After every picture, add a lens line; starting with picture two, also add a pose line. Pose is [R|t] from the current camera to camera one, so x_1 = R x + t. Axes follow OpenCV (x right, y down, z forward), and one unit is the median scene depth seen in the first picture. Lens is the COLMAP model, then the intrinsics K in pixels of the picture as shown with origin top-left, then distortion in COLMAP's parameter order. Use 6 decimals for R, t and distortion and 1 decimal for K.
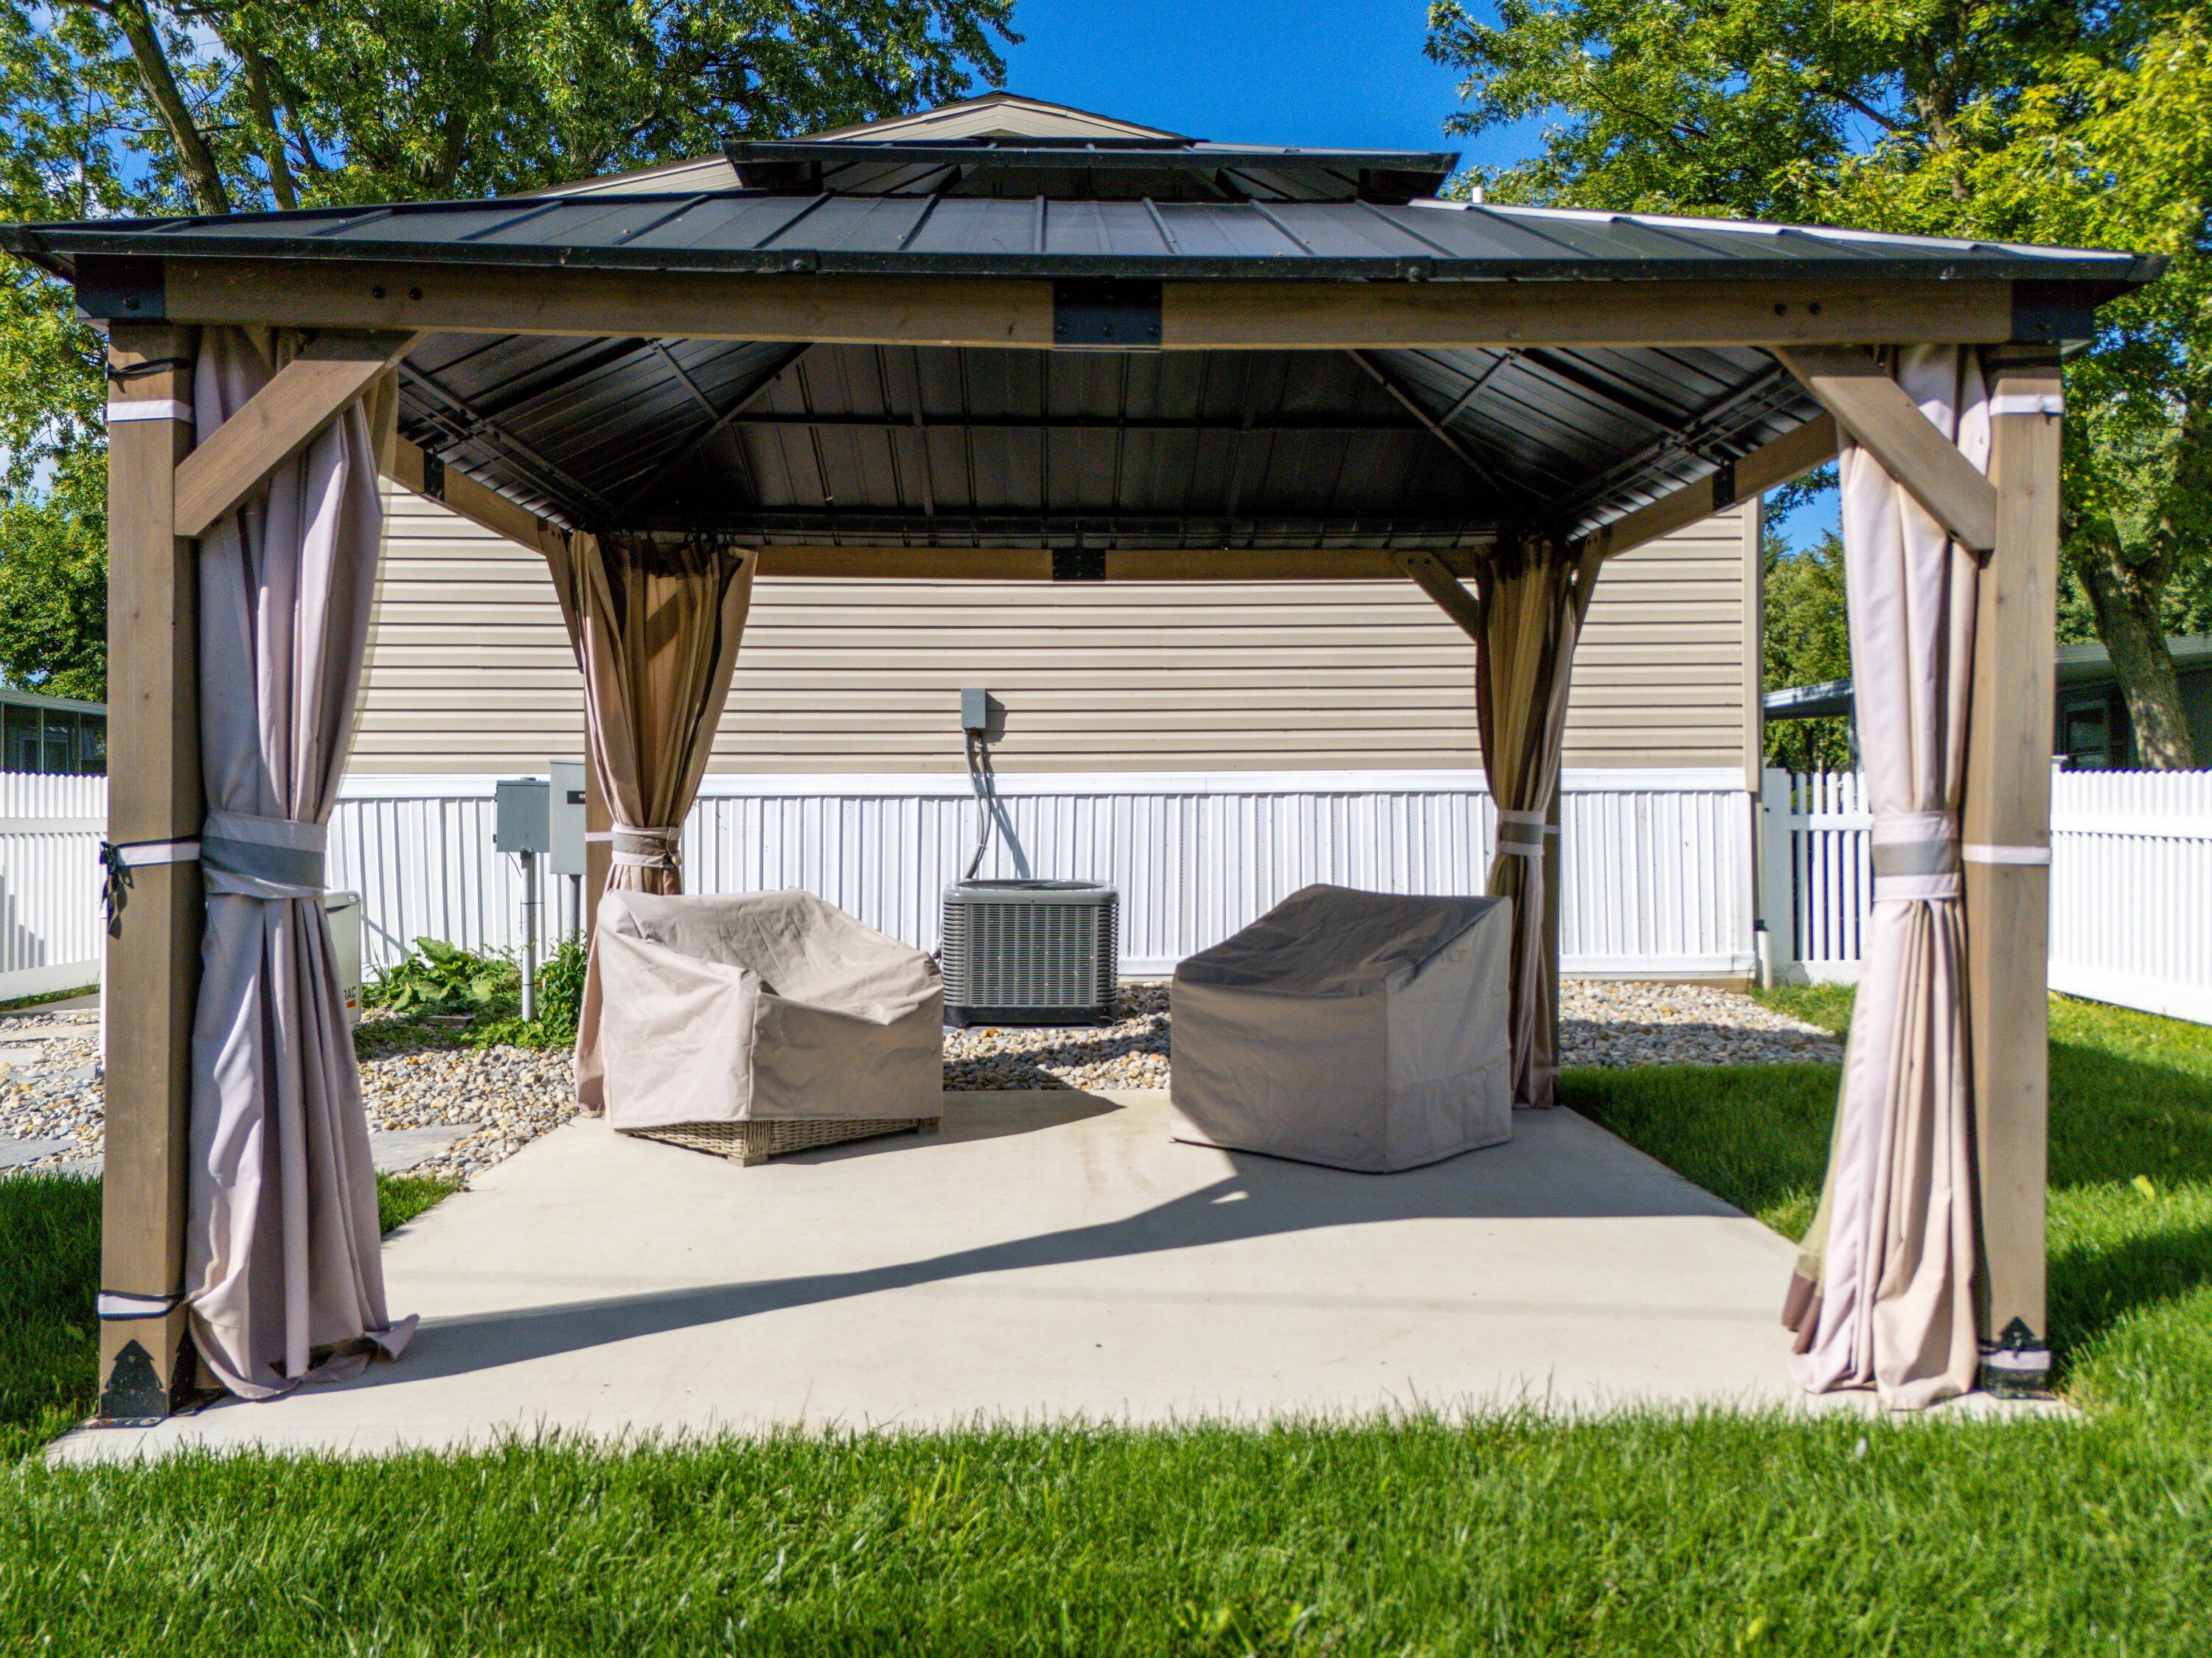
lens RADIAL K [[1633.4, 0, 1126.9], [0, 1633.4, 832.9], [0, 0, 1]] dist [0.059378, -0.049061]
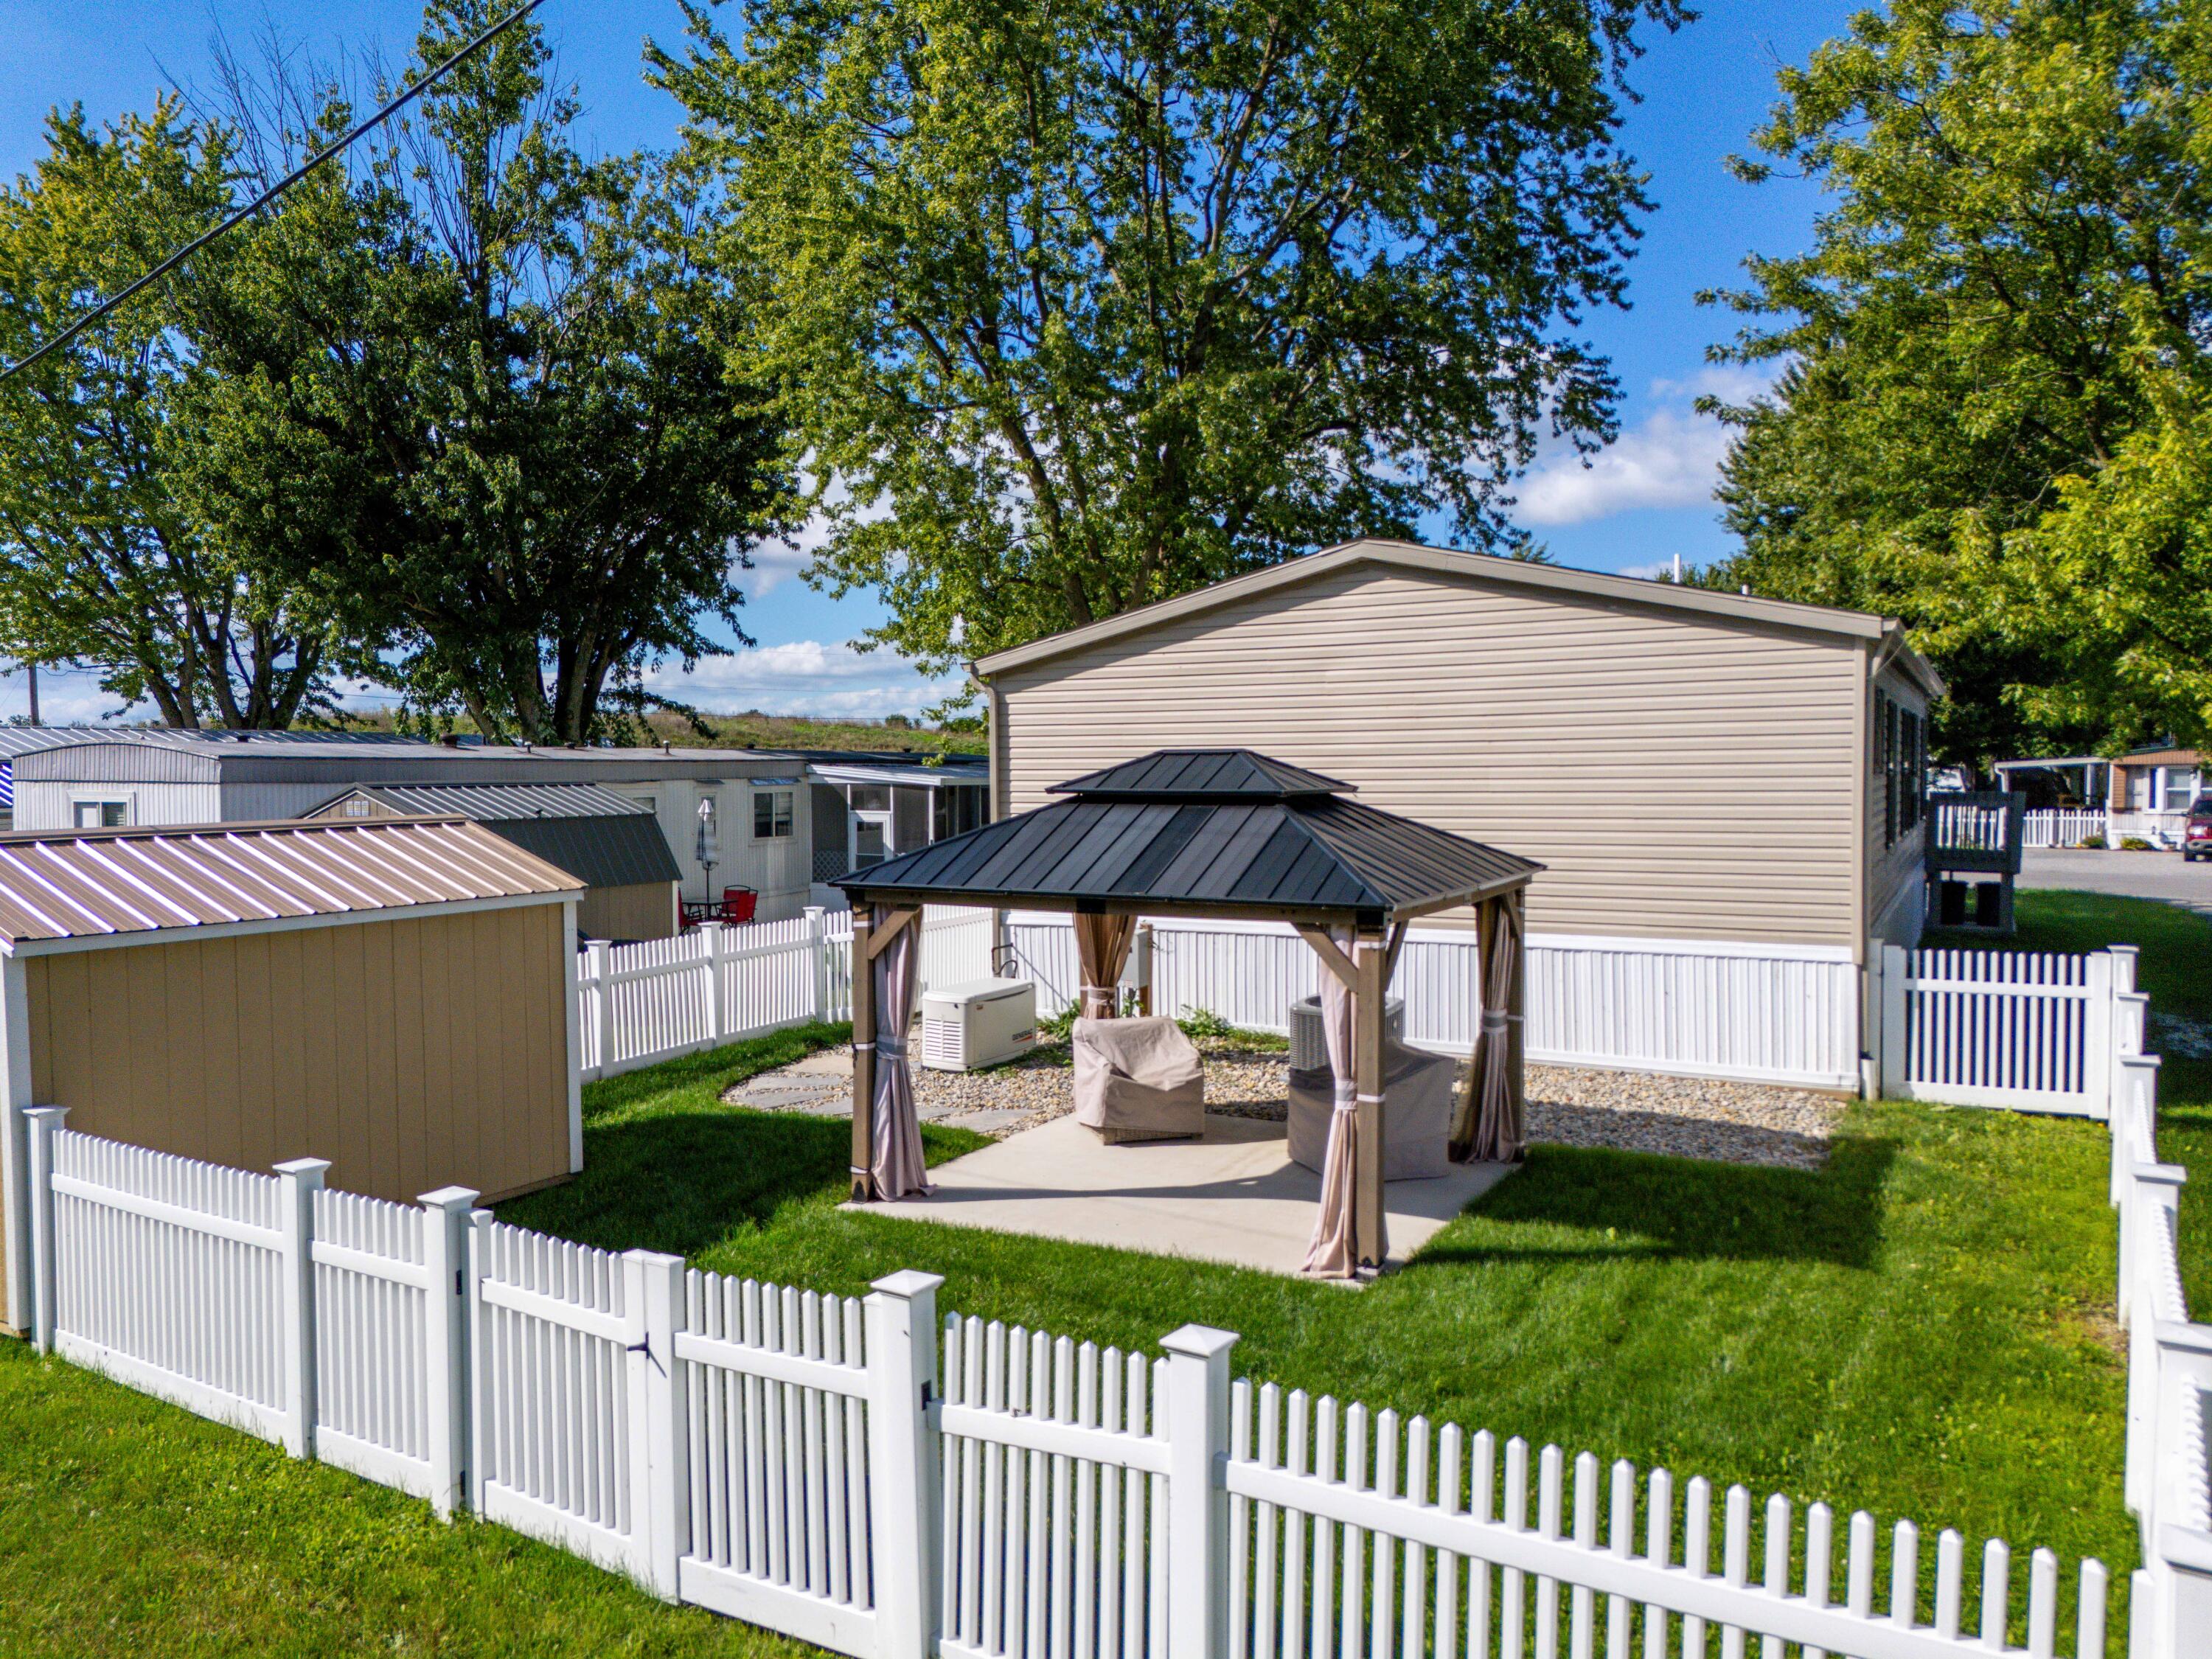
lens RADIAL K [[1633.5, 0, 1125.2], [0, 1633.5, 839.9], [0, 0, 1]] dist [0.059378, -0.049061]
pose [[0.862330, 0.023693, -0.505793, 1.542738], [-0.003602, 0.999166, 0.040663, -0.531613], [0.506334, -0.033243, 0.861696, -1.607761]]
